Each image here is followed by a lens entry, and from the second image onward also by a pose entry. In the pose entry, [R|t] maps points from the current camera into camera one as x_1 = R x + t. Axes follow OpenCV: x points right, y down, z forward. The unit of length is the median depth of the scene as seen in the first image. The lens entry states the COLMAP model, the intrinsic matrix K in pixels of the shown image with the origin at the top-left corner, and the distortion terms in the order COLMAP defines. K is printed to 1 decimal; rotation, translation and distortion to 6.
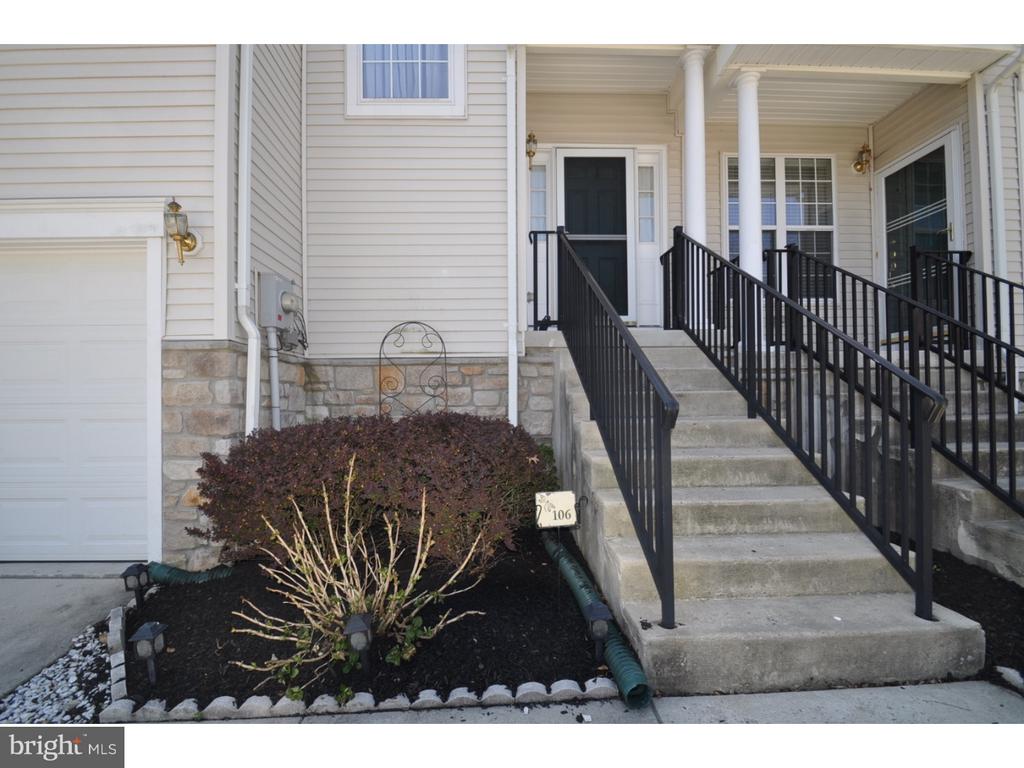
lens RADIAL K [[447.0, 0, 512.0], [0, 447.0, 384.0], [0, 0, 1]] dist [0.000798, 0.000068]
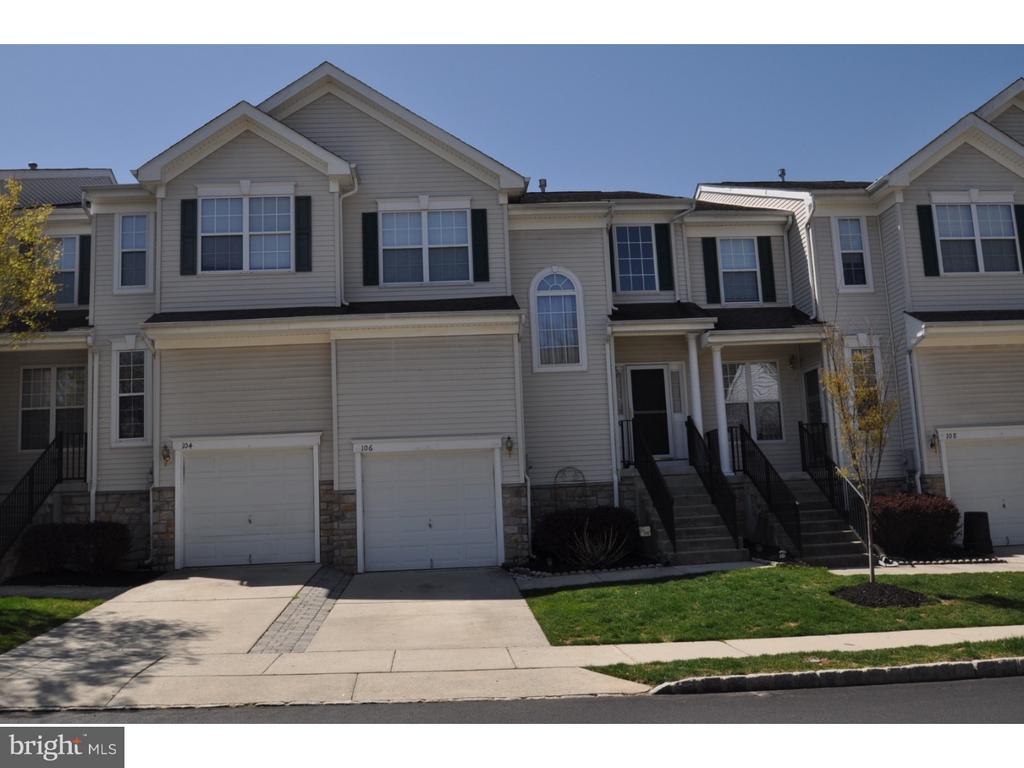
lens RADIAL K [[884.9, 0, 512.0], [0, 884.9, 384.0], [0, 0, 1]] dist [-0.008932, -0.001845]
pose [[0.998877, -0.031829, 0.035096, -0.633052], [0.035433, 0.993589, -0.107356, -0.088376], [-0.031454, 0.108479, 0.993601, -3.292241]]
